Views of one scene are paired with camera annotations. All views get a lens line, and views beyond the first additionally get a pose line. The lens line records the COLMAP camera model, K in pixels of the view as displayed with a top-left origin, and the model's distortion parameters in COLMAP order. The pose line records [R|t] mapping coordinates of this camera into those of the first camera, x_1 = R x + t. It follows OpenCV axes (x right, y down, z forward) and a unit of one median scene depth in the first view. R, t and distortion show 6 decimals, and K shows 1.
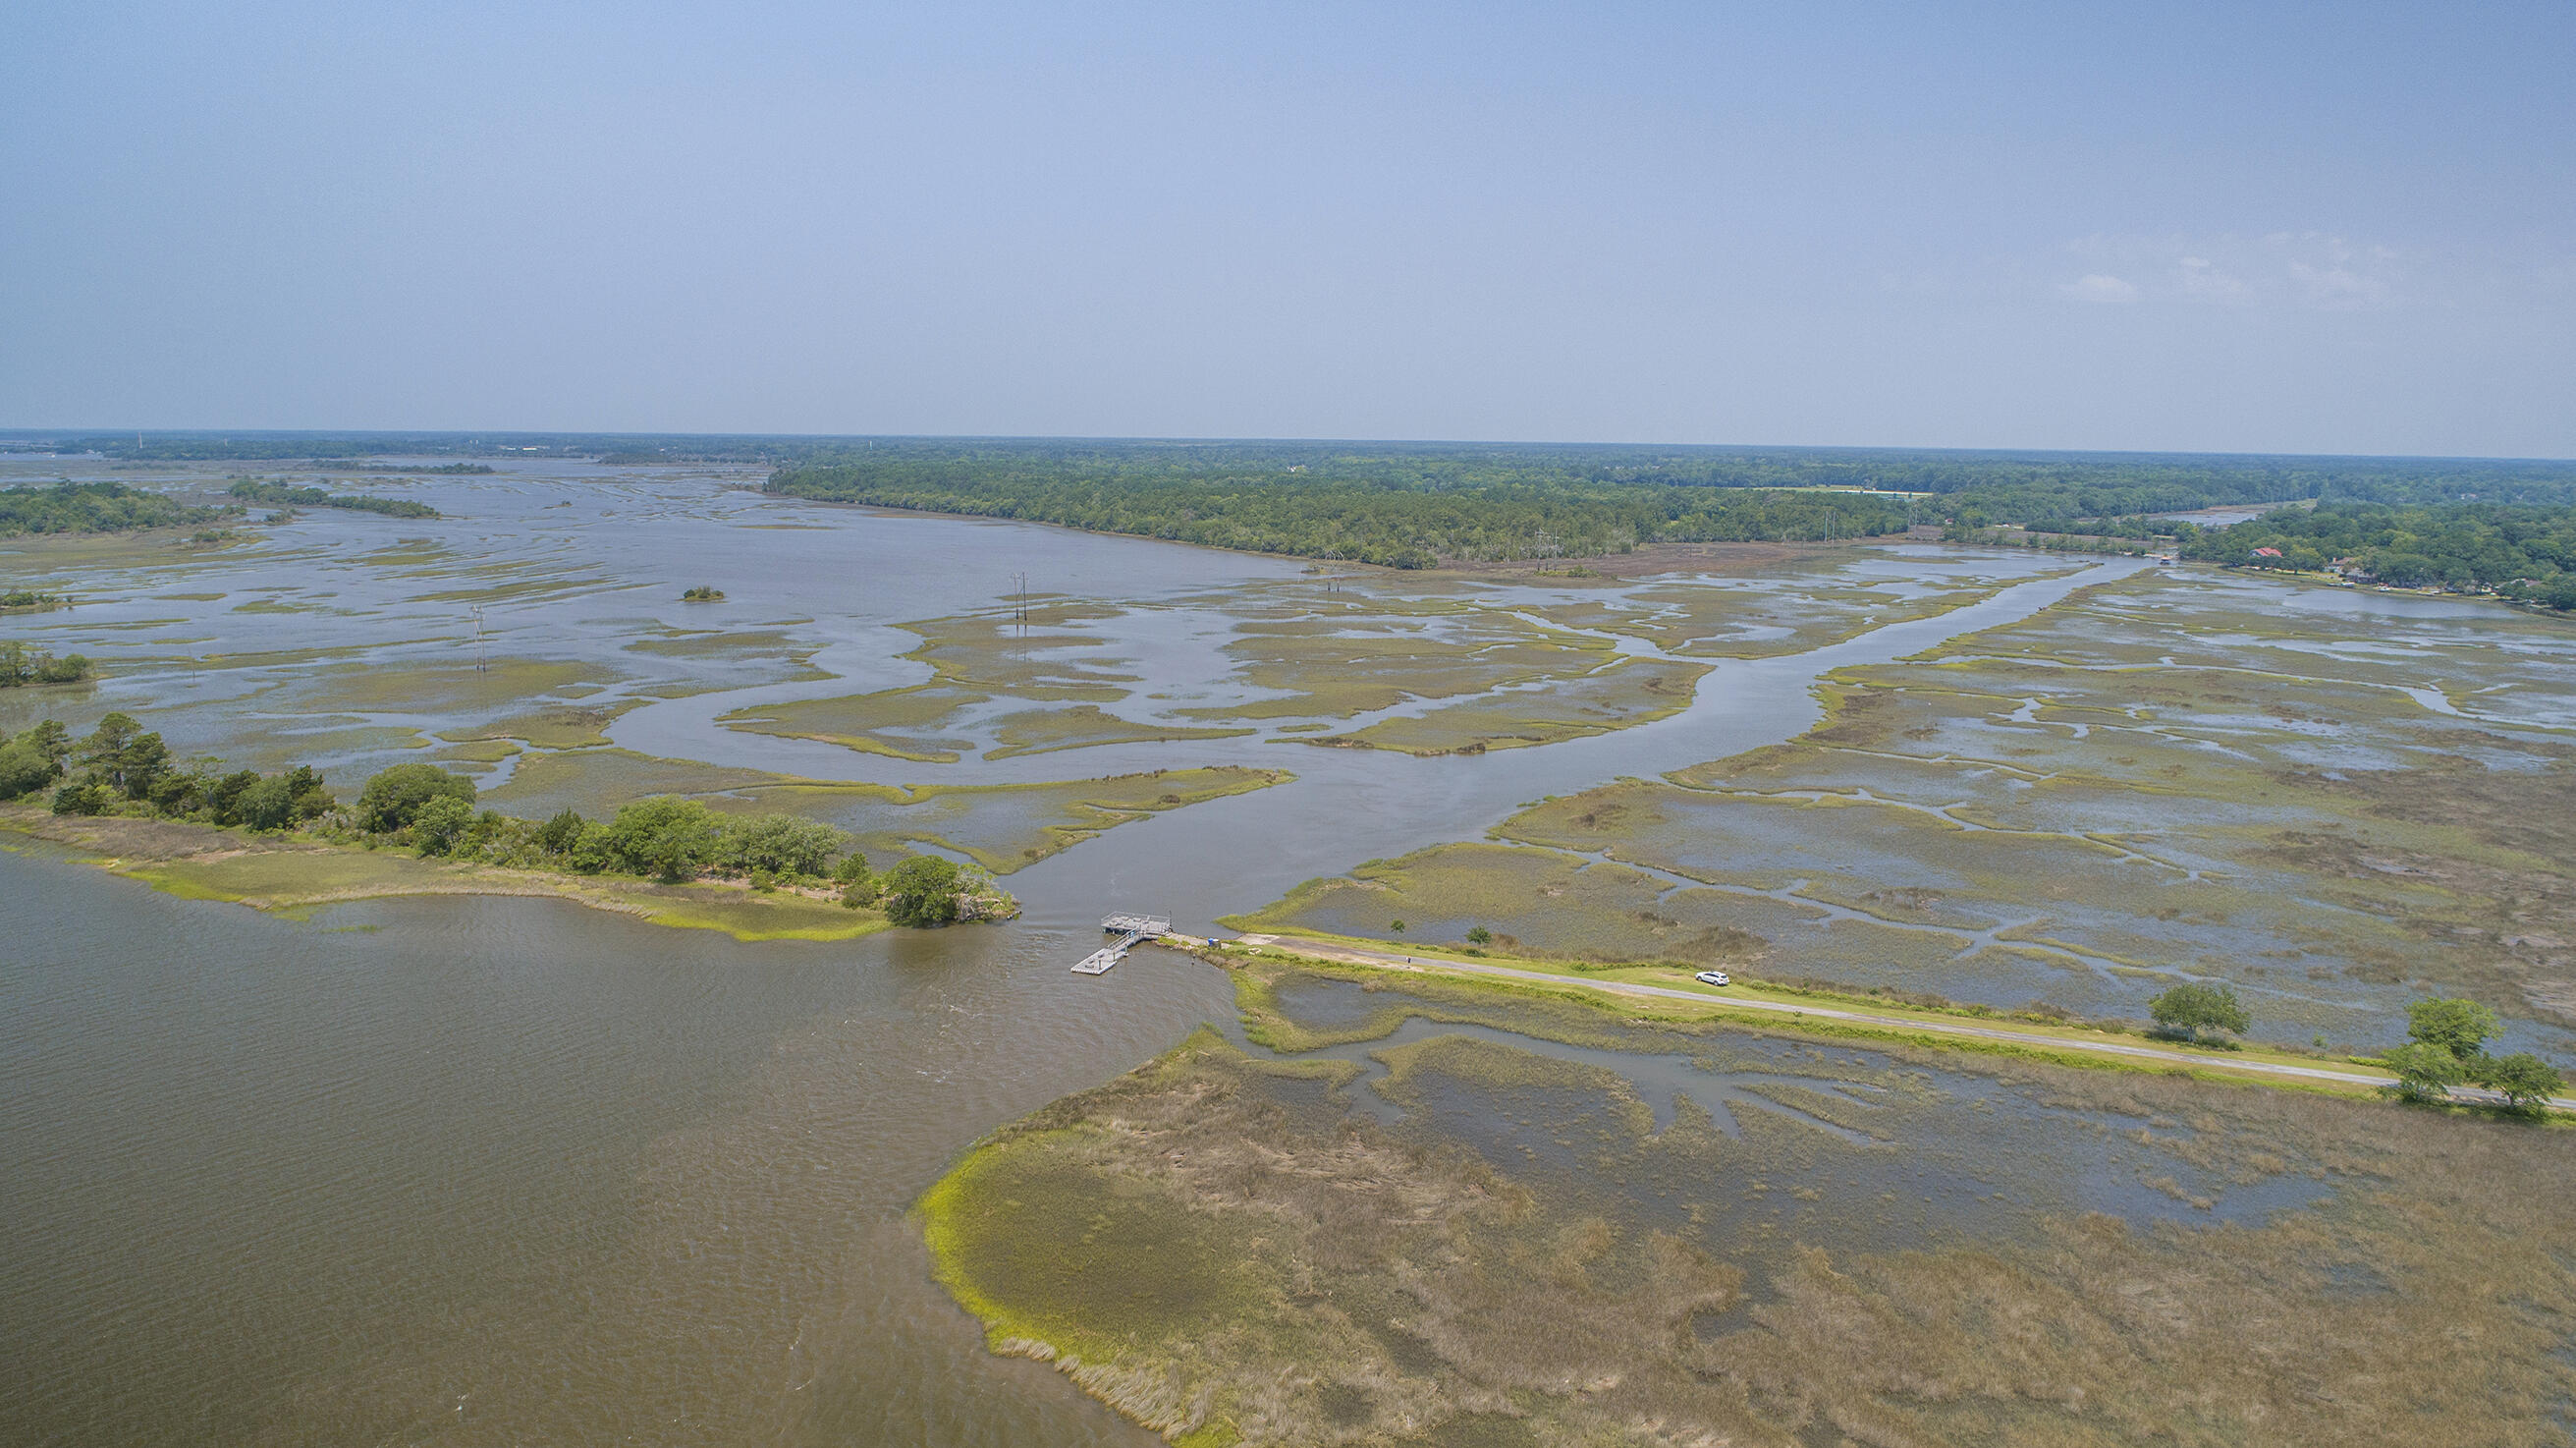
lens RADIAL K [[1749.9, 0, 1280.5], [0, 1749.9, 718.4], [0, 0, 1]] dist [-0.008439, 0.003896]
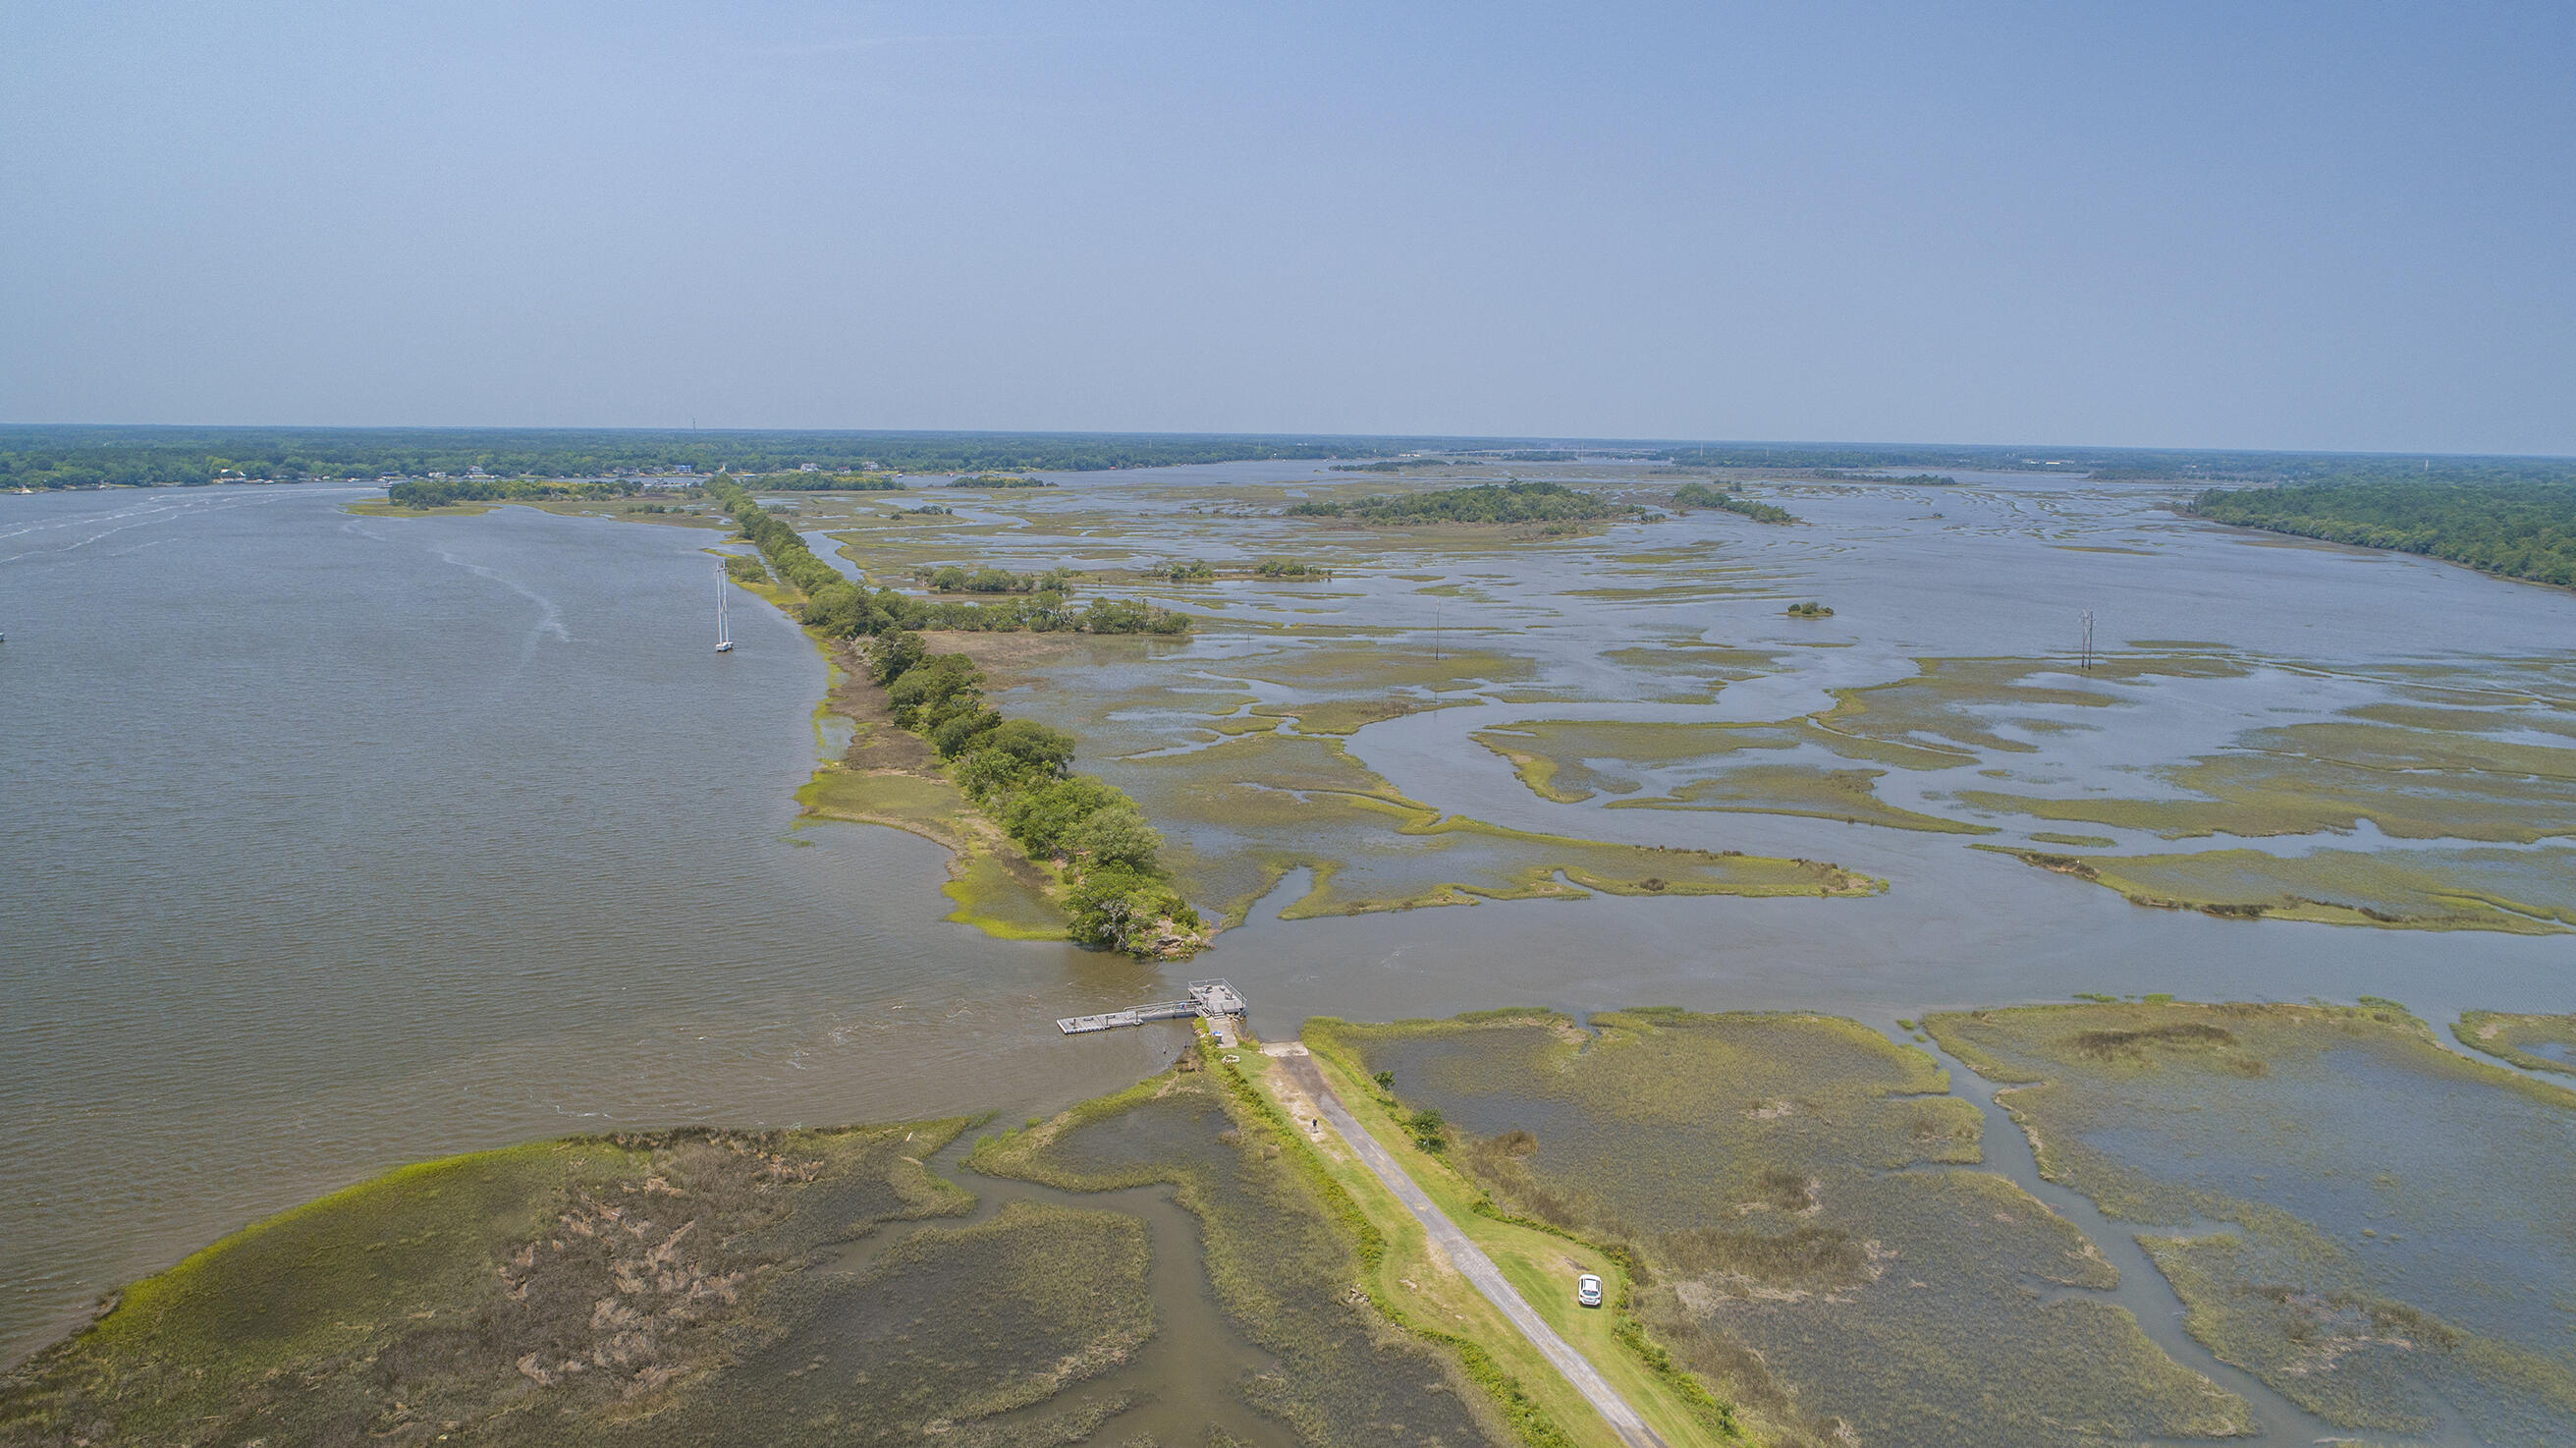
lens RADIAL K [[1749.9, 0, 1280.5], [0, 1749.9, 718.4], [0, 0, 1]] dist [-0.008439, 0.003896]
pose [[0.659582, 0.123430, -0.741428, 0.206028], [-0.129630, 0.990324, 0.049545, -0.023764], [0.740369, 0.063433, 0.669200, 0.163087]]
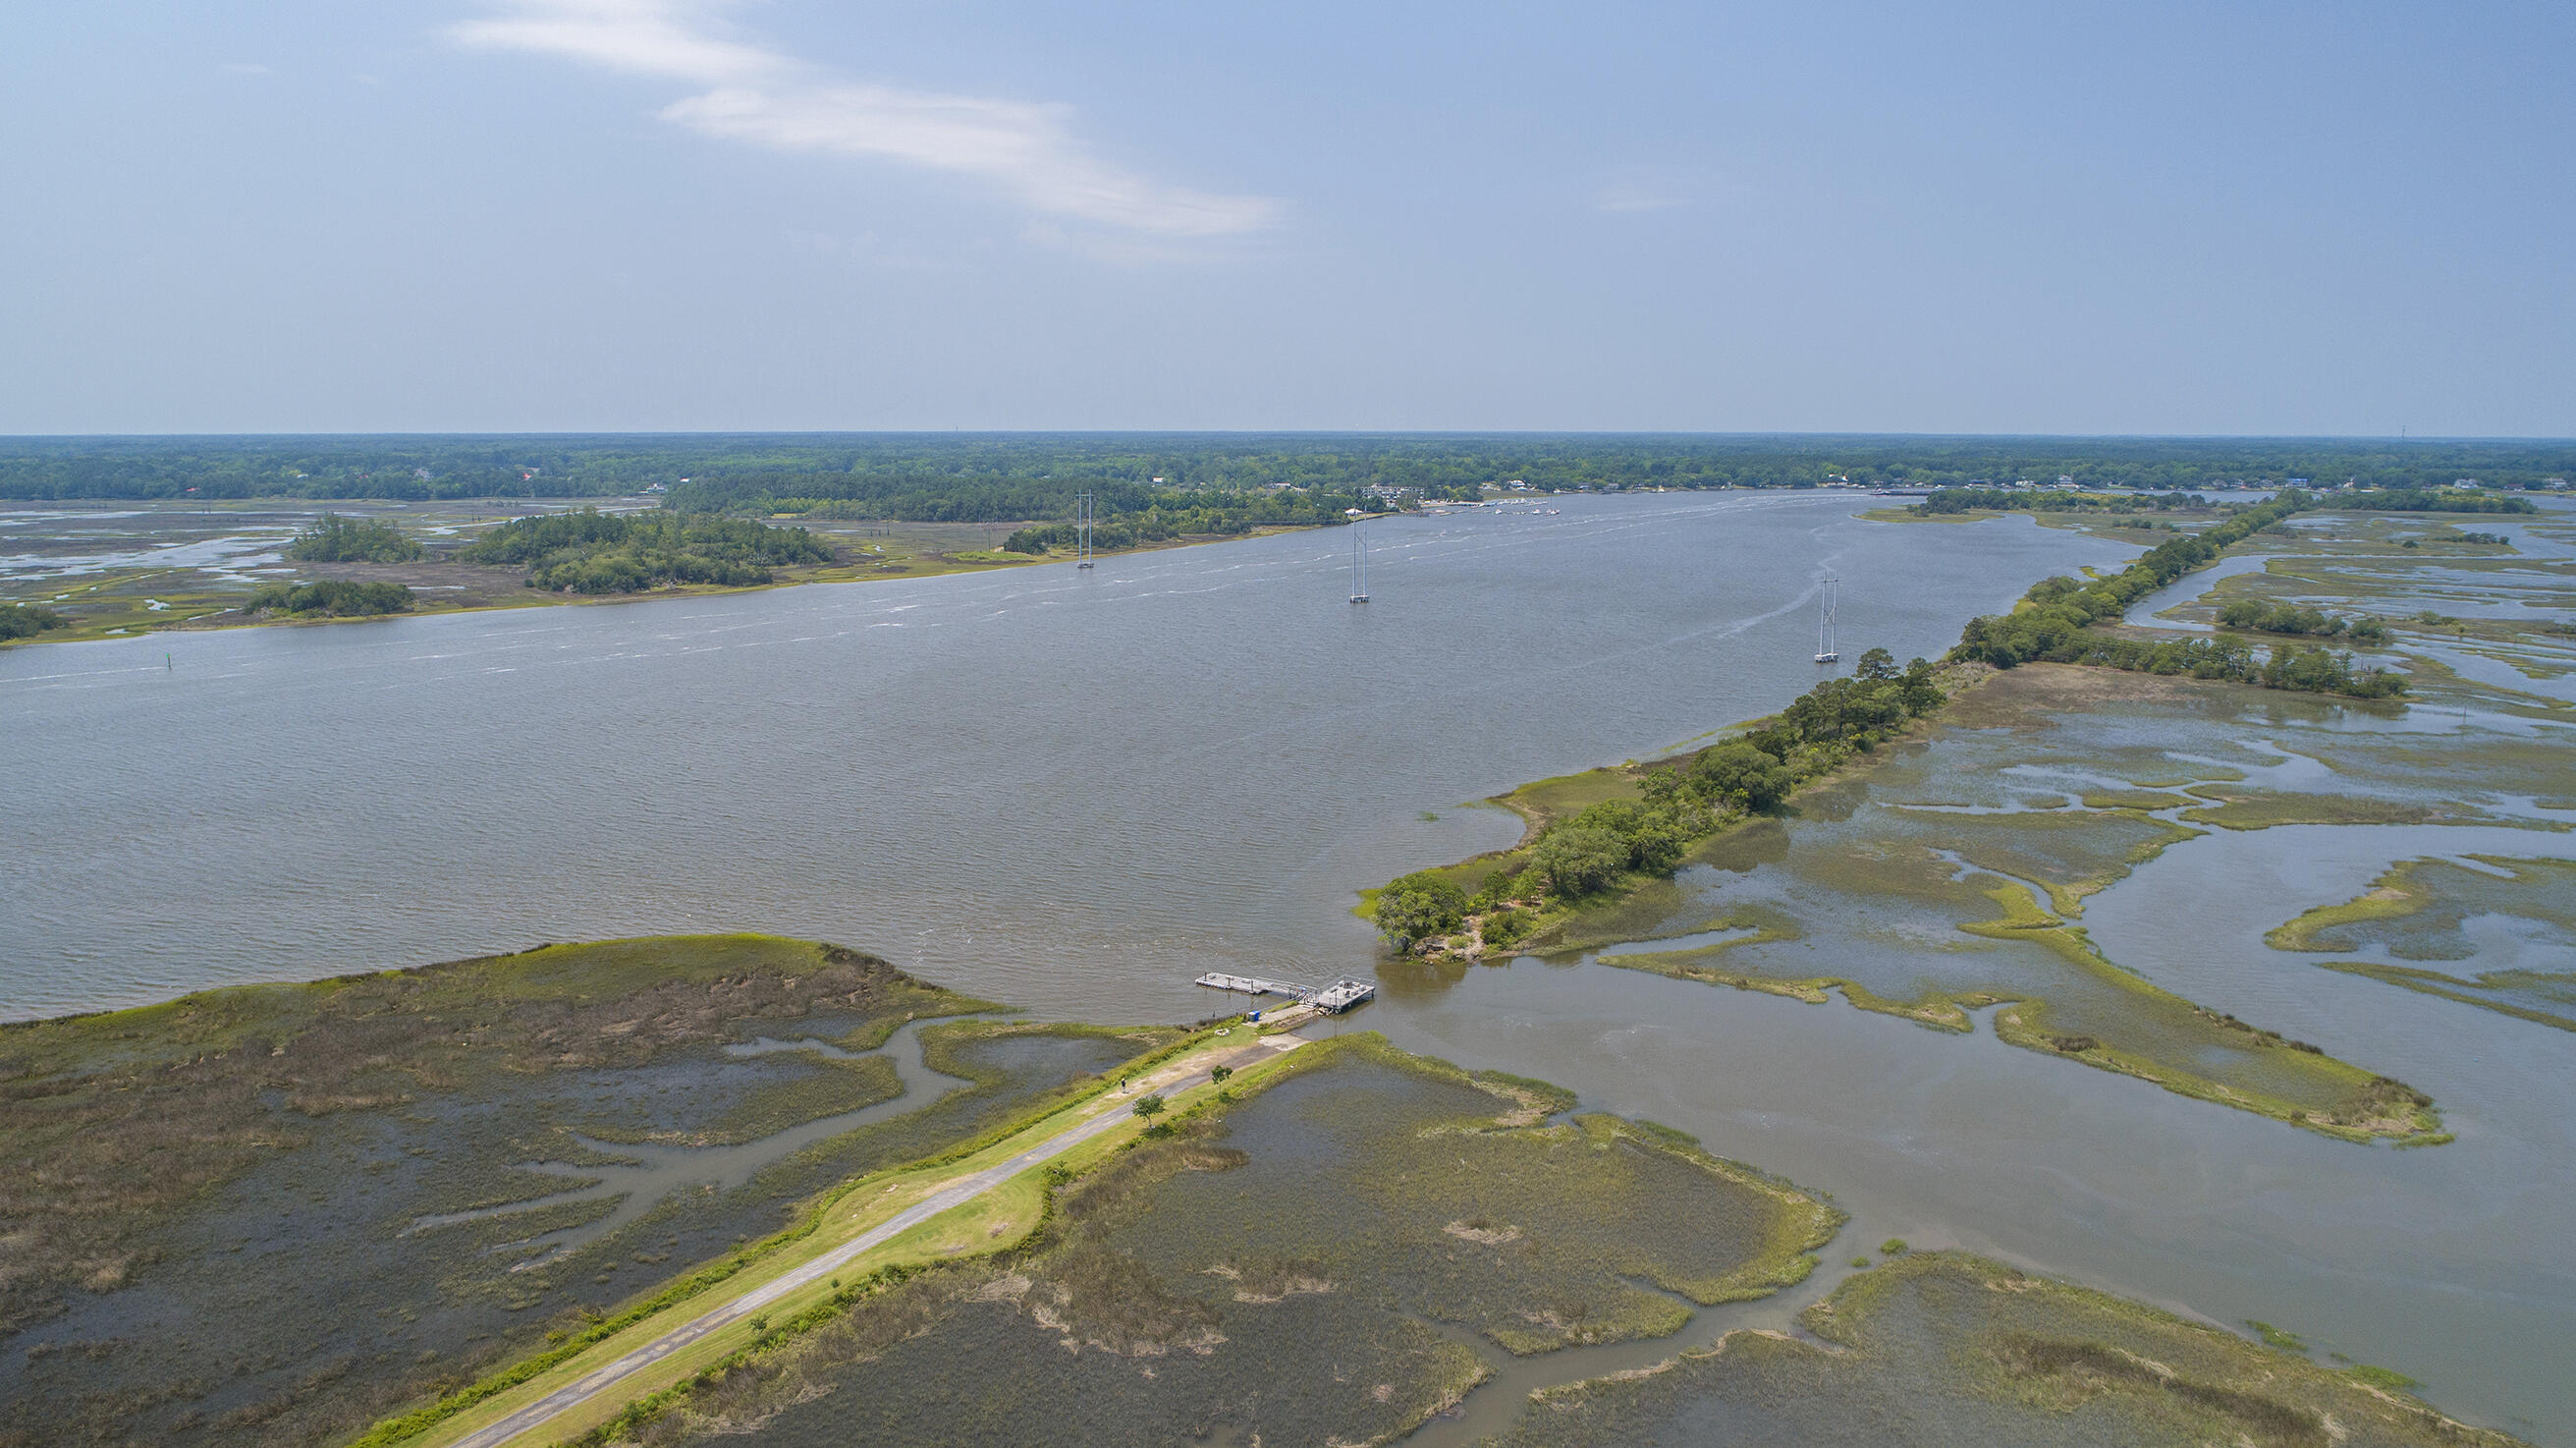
lens RADIAL K [[1749.9, 0, 1280.5], [0, 1749.9, 718.4], [0, 0, 1]] dist [-0.008439, 0.003896]
pose [[-0.172189, 0.156677, -0.972524, 0.290365], [-0.168776, 0.967979, 0.185827, -0.068106], [0.970498, 0.196136, -0.140232, 0.397907]]
